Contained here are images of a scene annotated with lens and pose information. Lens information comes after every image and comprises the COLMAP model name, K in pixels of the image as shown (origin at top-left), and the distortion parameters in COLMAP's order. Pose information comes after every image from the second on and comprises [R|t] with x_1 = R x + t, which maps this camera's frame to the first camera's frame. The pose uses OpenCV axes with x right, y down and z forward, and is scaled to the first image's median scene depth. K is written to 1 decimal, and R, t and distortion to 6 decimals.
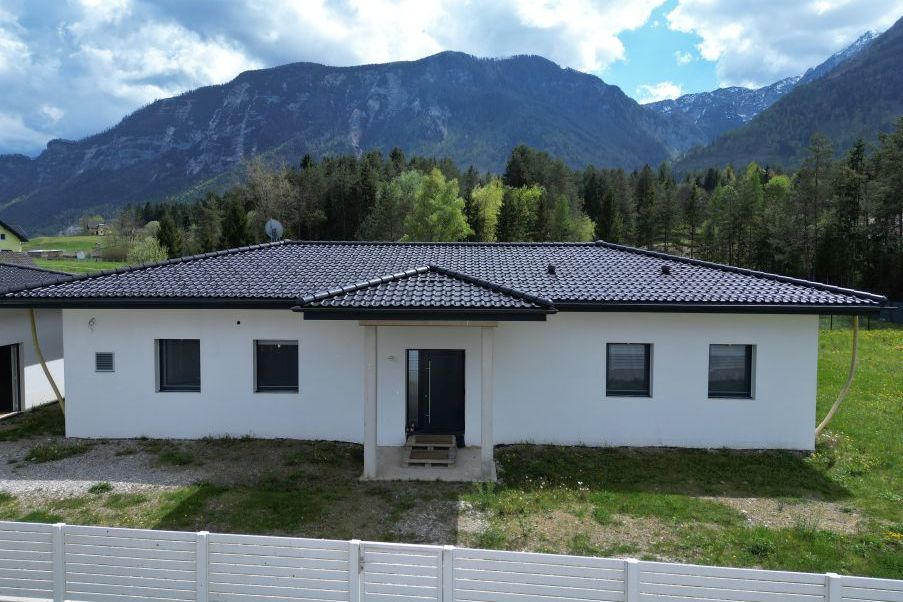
lens RADIAL K [[494.1, 0, 451.5], [0, 494.1, 301.0], [0, 0, 1]] dist [0.000816, -0.002014]
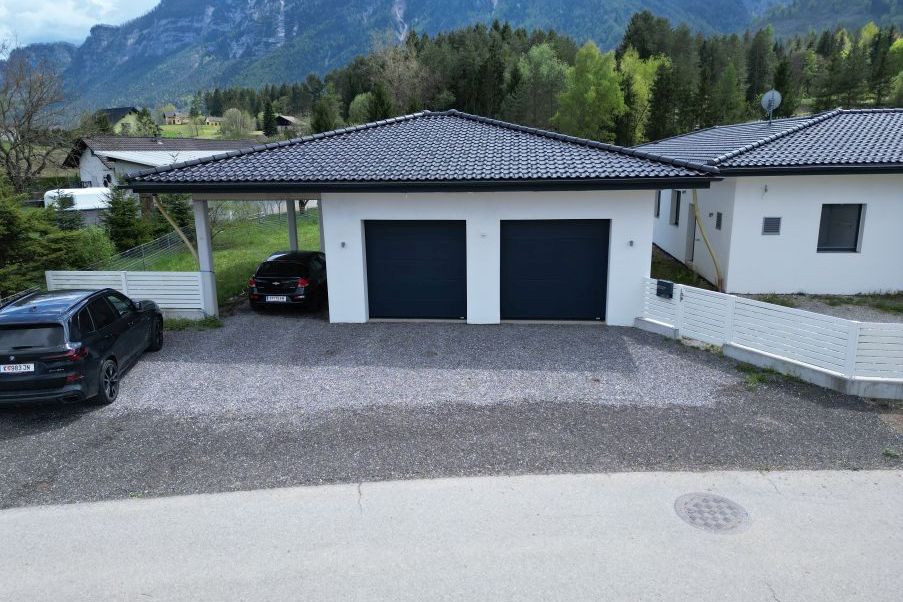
lens RADIAL K [[415.5, 0, 451.5], [0, 415.5, 301.0], [0, 0, 1]] dist [0.000361, 0.000975]
pose [[0.999411, -0.032721, -0.010324, -0.114781], [0.034310, 0.956181, 0.290760, -0.002140], [0.000358, -0.290943, 0.956740, -0.004684]]
